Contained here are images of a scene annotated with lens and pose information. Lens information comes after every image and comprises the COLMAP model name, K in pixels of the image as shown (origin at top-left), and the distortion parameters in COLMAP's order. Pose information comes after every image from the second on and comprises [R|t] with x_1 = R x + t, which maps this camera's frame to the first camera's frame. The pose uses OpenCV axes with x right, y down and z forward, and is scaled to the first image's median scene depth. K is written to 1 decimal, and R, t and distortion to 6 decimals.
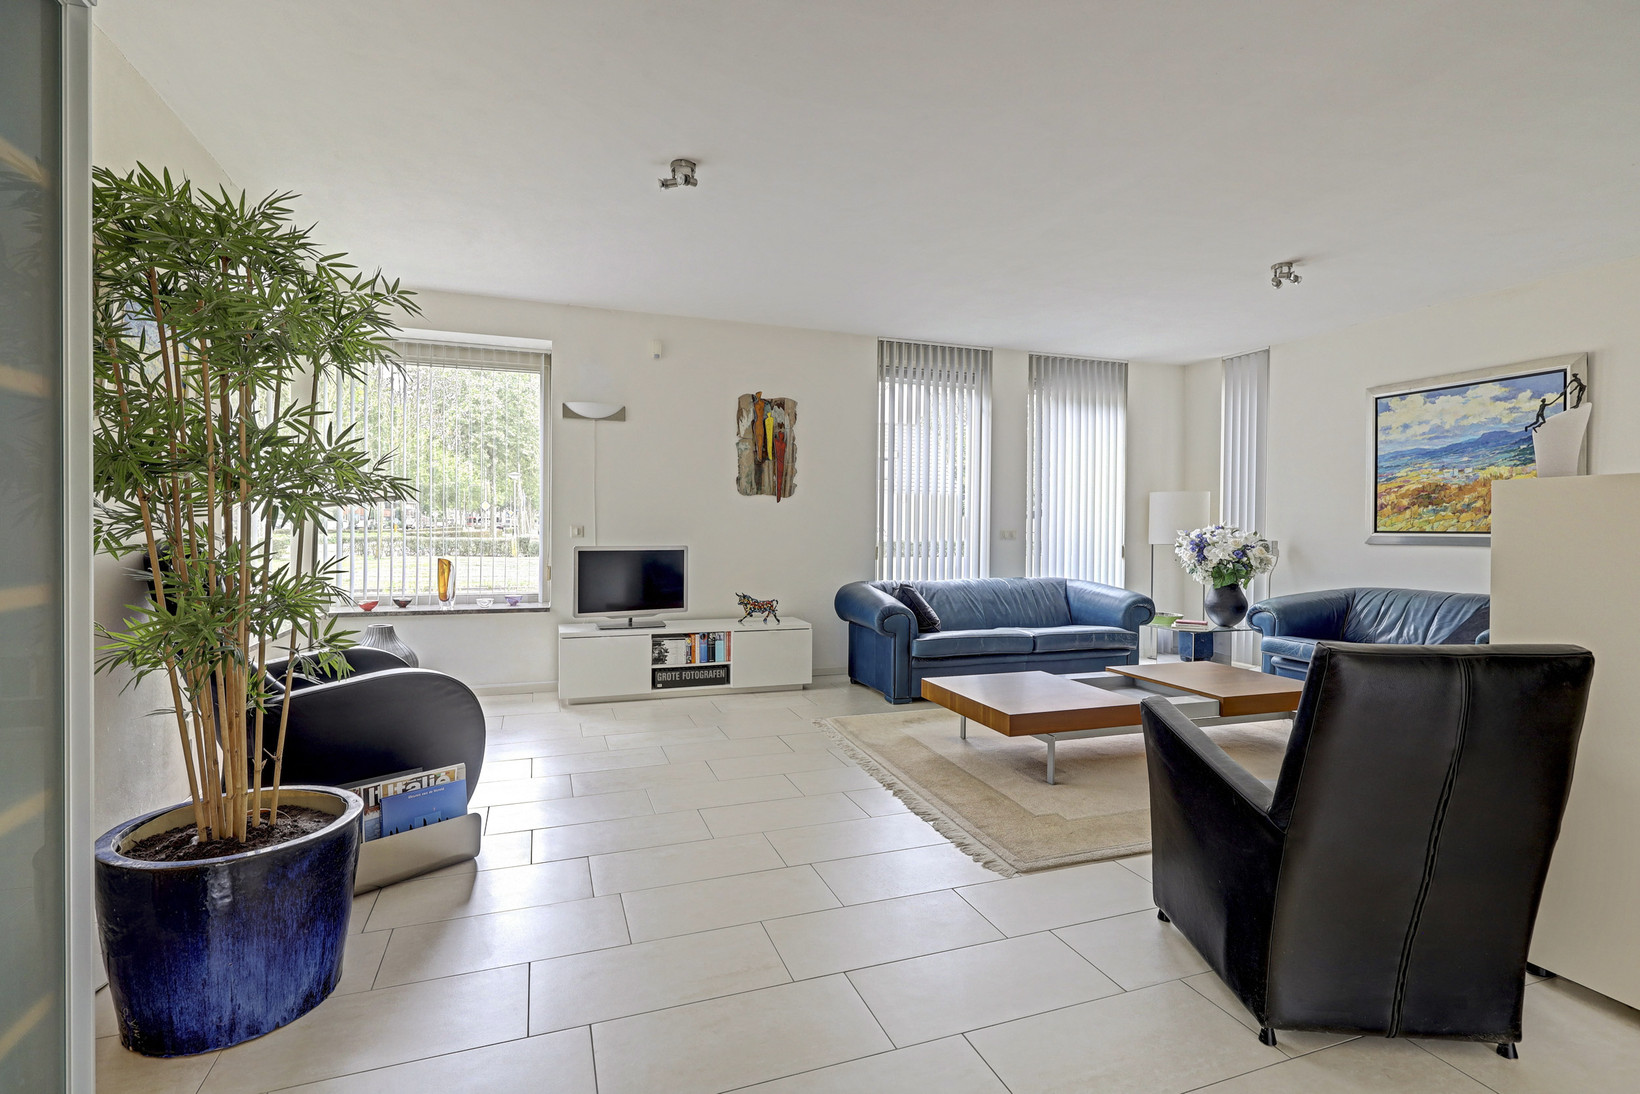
lens RADIAL K [[740.3, 0, 806.4], [0, 740.3, 539.3], [0, 0, 1]] dist [-0.000524, 0.000075]
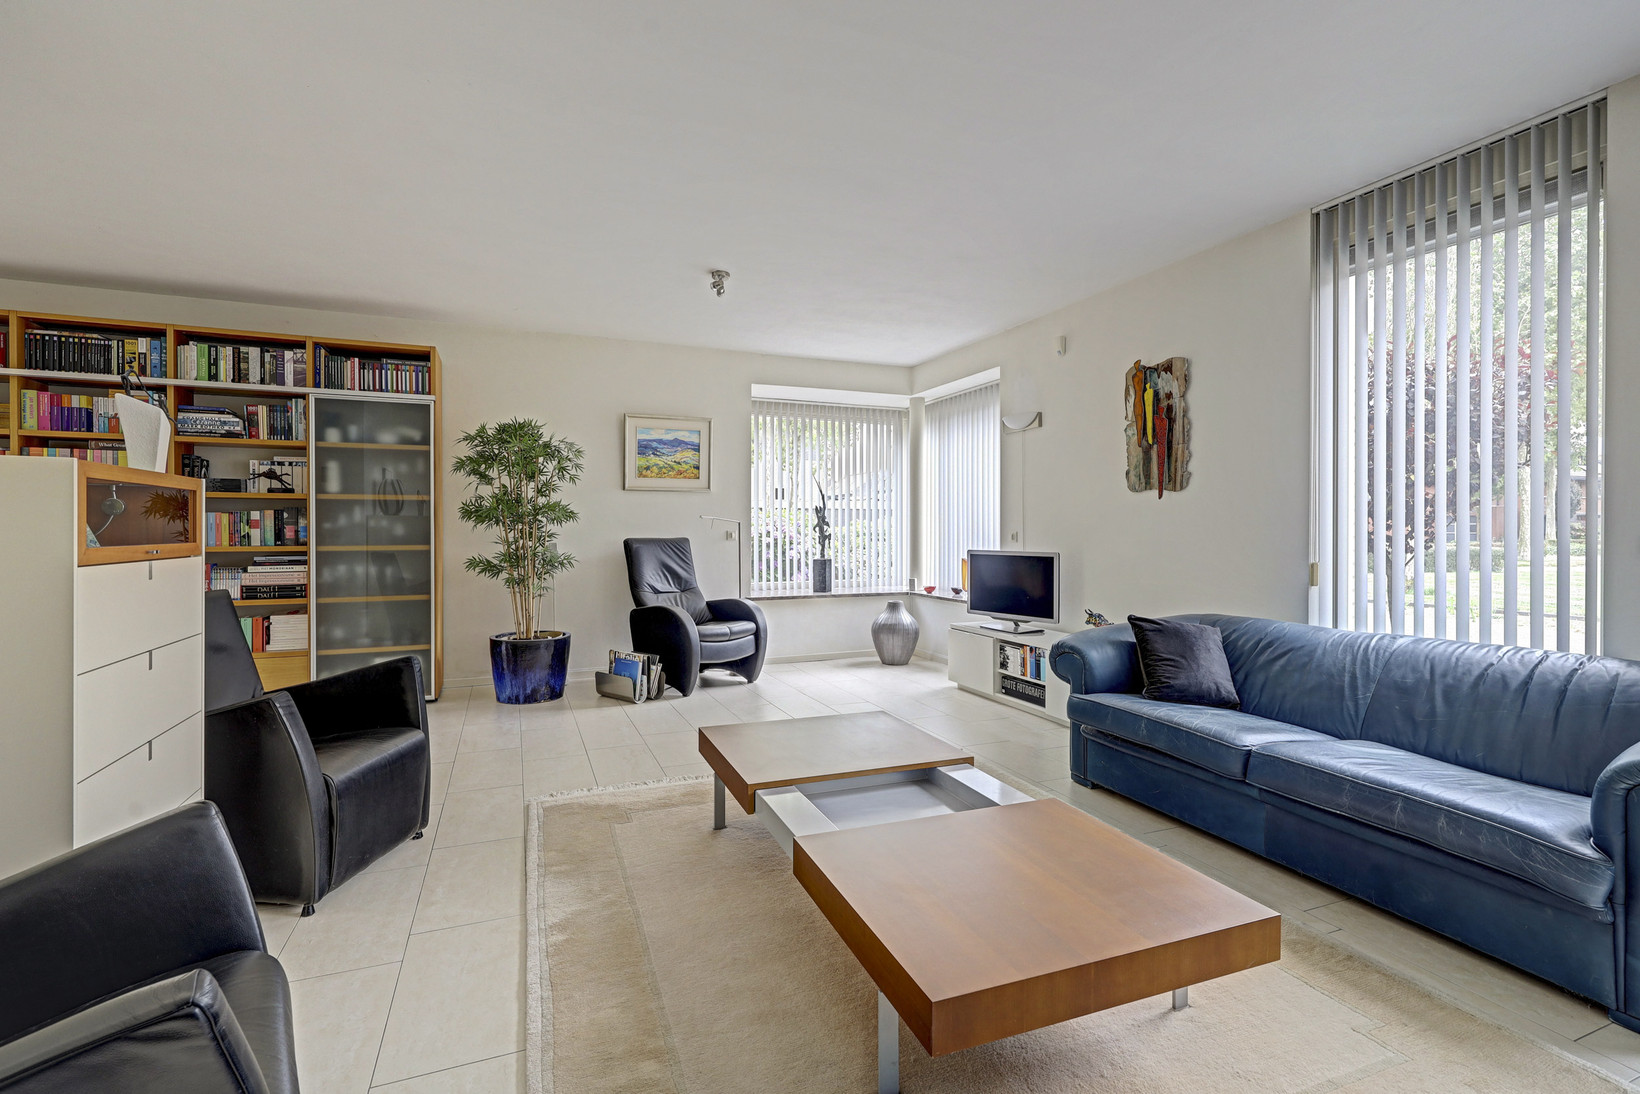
lens RADIAL K [[774.5, 0, 825.2], [0, 774.5, 537.1], [0, 0, 1]] dist [-0.001505, -0.000152]
pose [[0.041322, -0.001587, -0.999145, 0.784887], [-0.018809, 0.999820, -0.002366, -0.002880], [0.998969, 0.018891, 0.041285, 0.668011]]
